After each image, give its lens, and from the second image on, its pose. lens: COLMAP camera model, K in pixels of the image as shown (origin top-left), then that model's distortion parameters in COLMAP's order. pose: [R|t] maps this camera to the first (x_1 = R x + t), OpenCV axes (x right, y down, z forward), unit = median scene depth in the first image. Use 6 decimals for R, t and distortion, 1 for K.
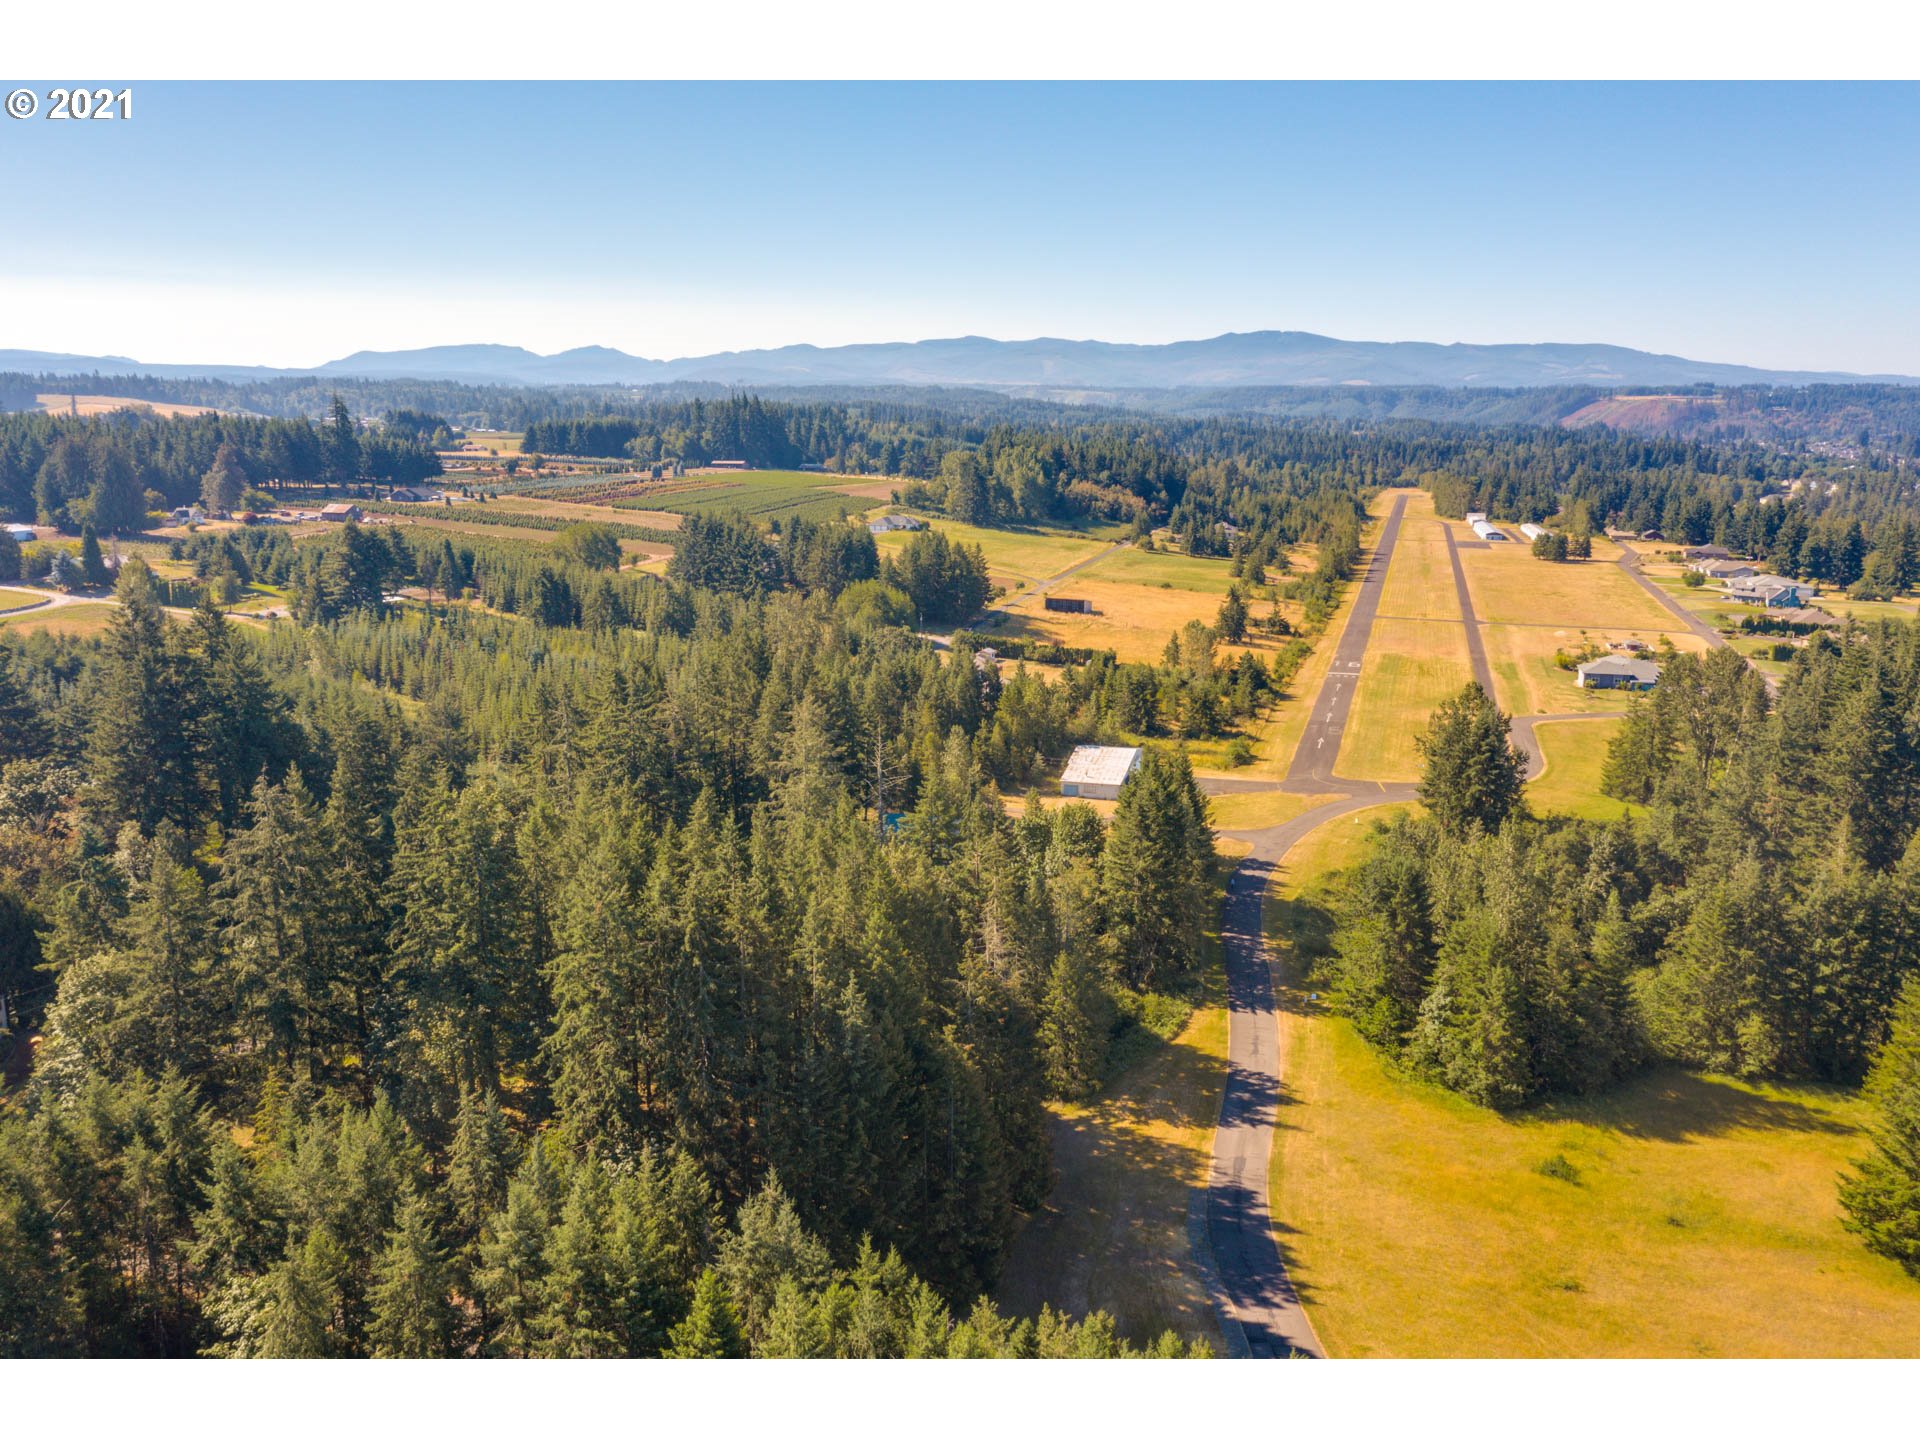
lens RADIAL K [[1514.7, 0, 960.0], [0, 1514.7, 720.0], [0, 0, 1]] dist [-0.024489, 0.085589]
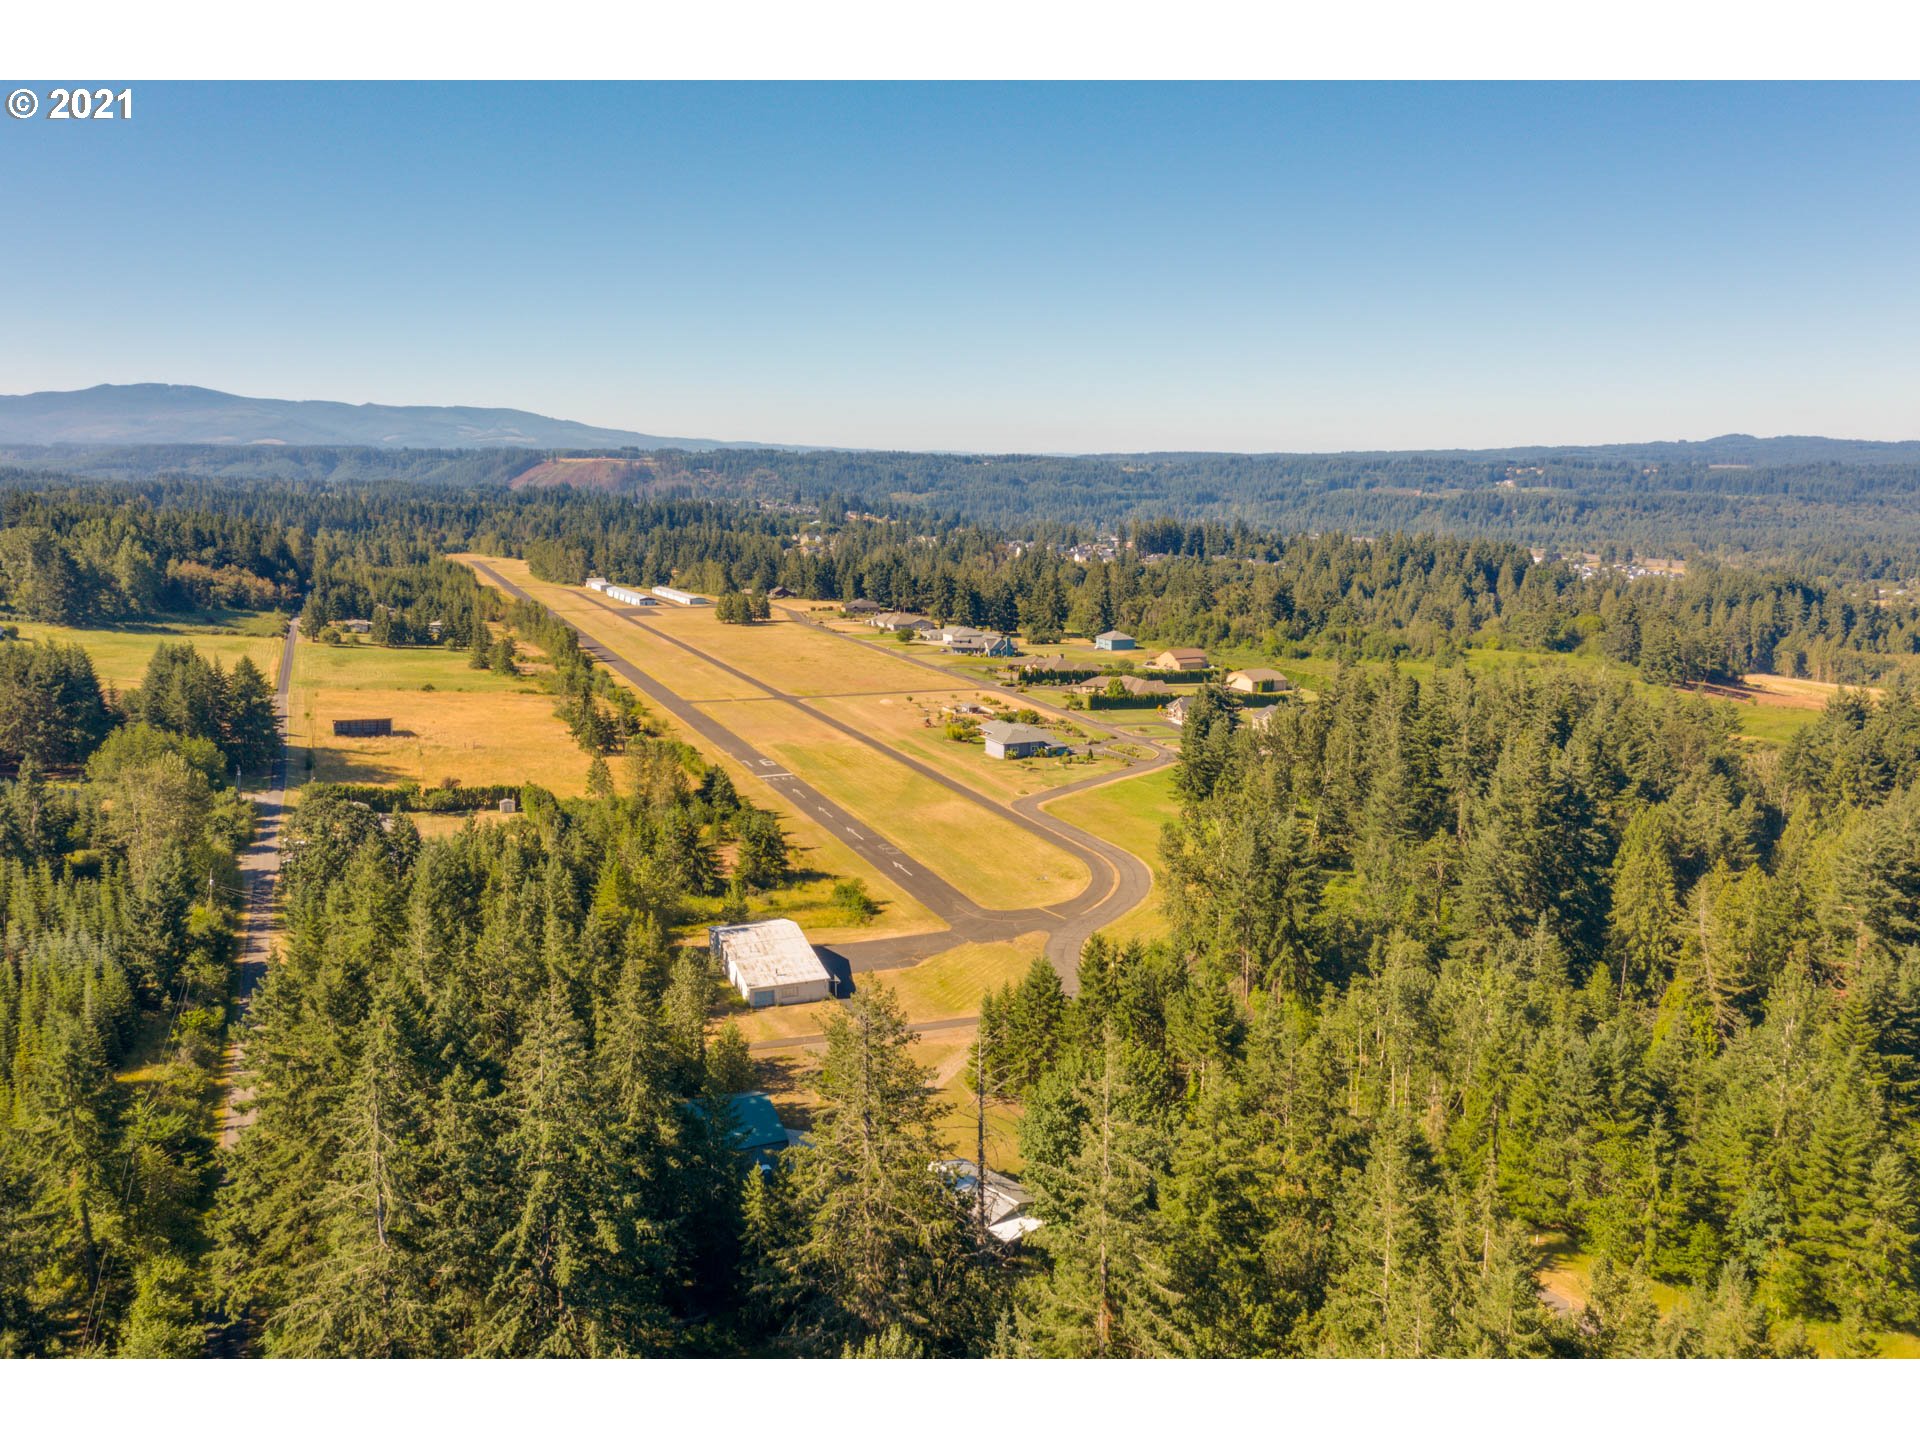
lens RADIAL K [[1514.7, 0, 960.0], [0, 1514.7, 720.0], [0, 0, 1]] dist [-0.024489, 0.085589]
pose [[0.777206, -0.102786, 0.620795, -0.103798], [0.126965, 0.991893, 0.005275, -0.027794], [-0.616304, 0.074720, 0.783955, 0.132631]]
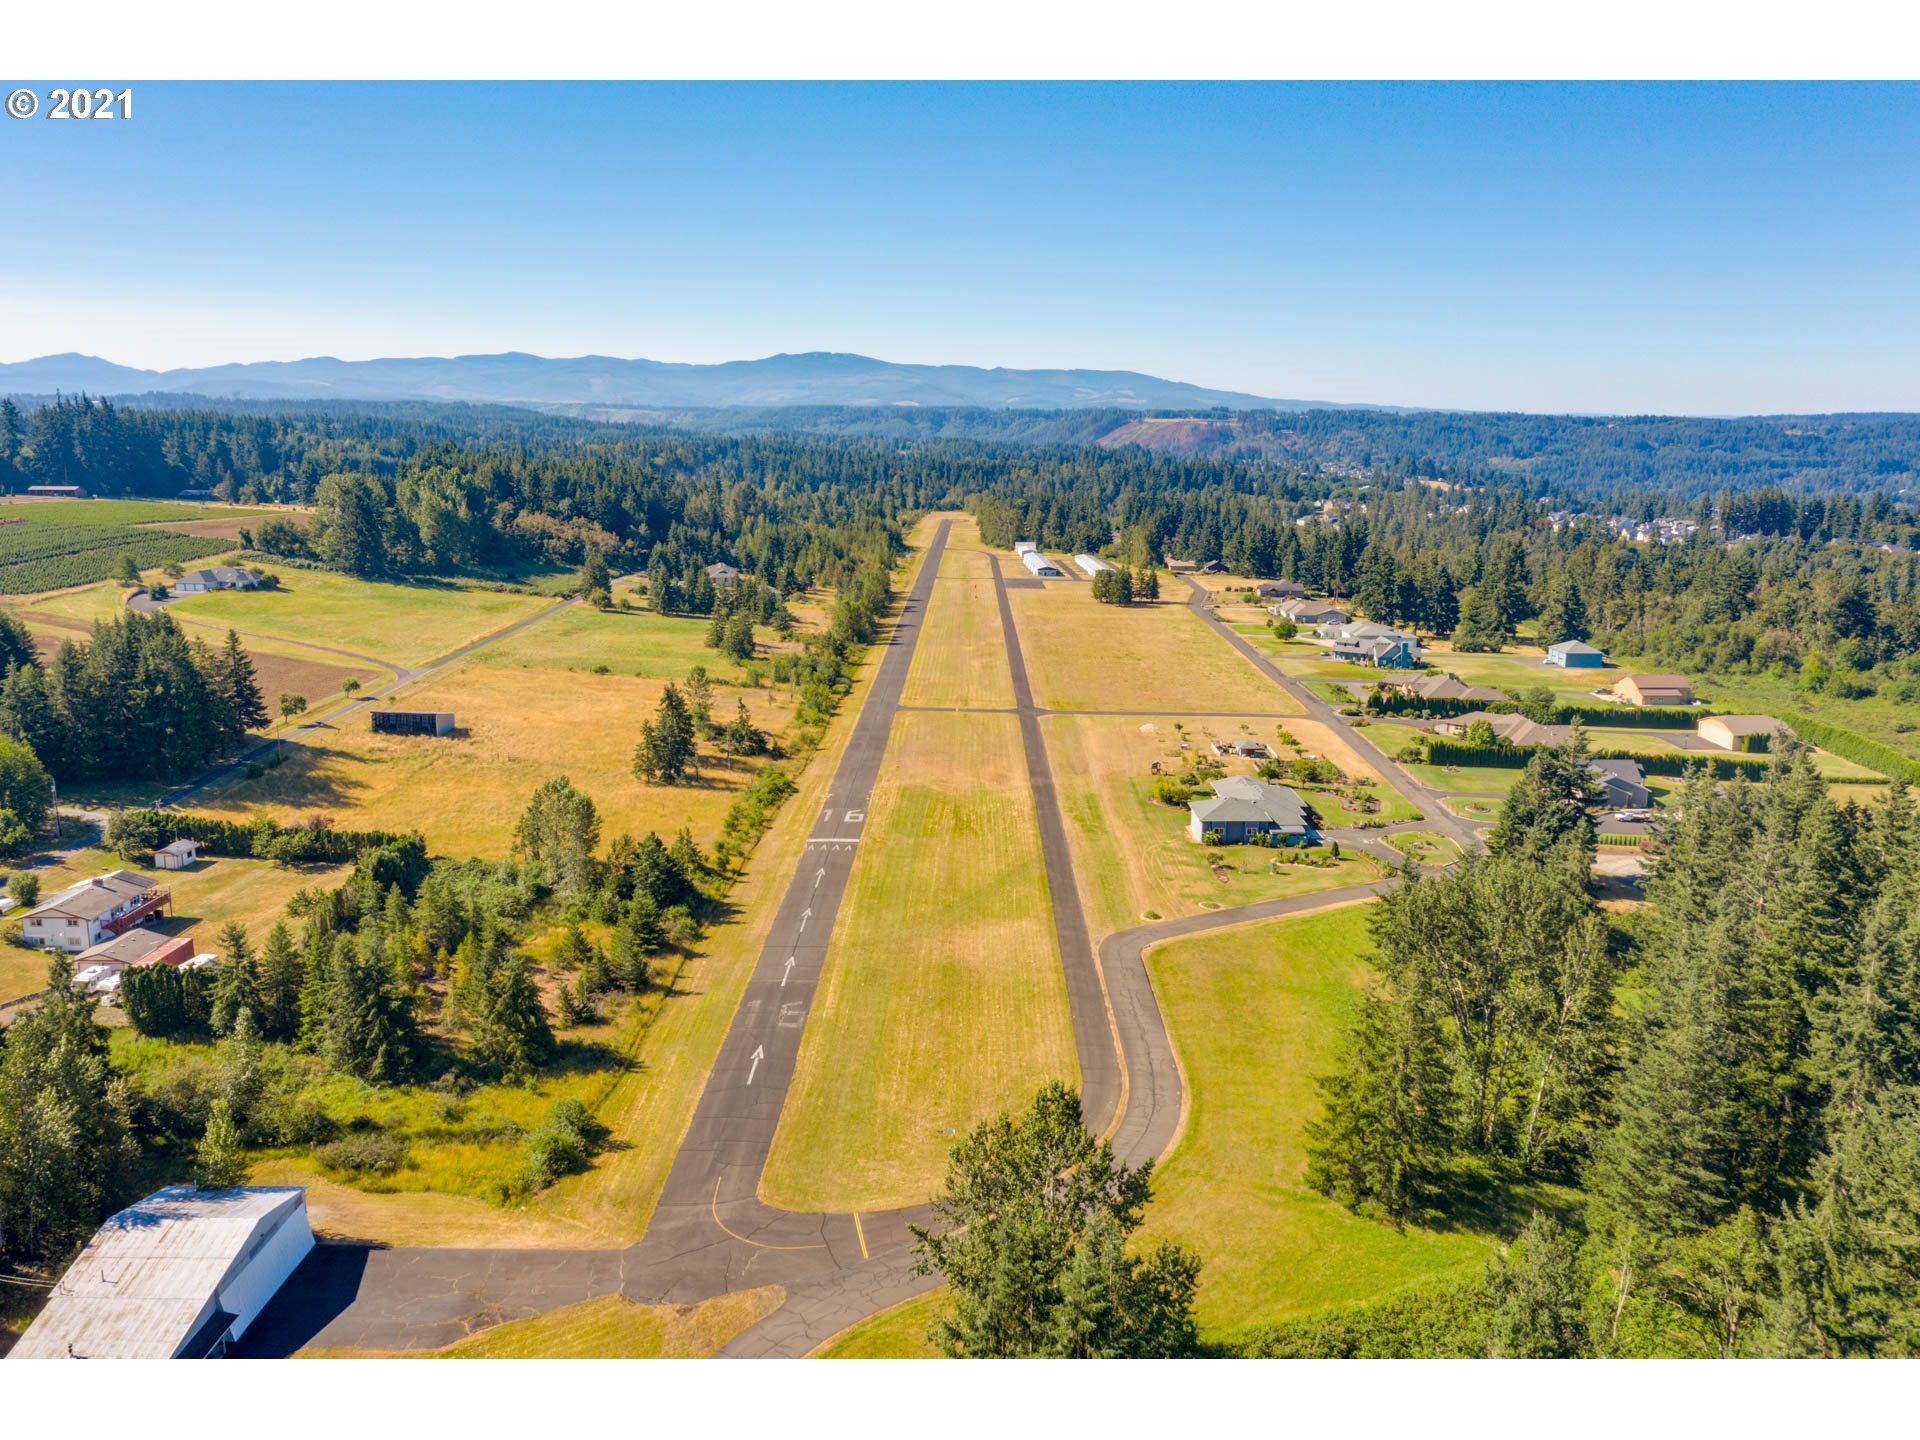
lens RADIAL K [[1514.7, 0, 960.0], [0, 1514.7, 720.0], [0, 0, 1]] dist [-0.024489, 0.085589]
pose [[0.959780, -0.047303, 0.276739, 0.071275], [0.050922, 0.998685, -0.005901, -0.037919], [-0.276096, 0.019756, 0.960927, 0.210419]]
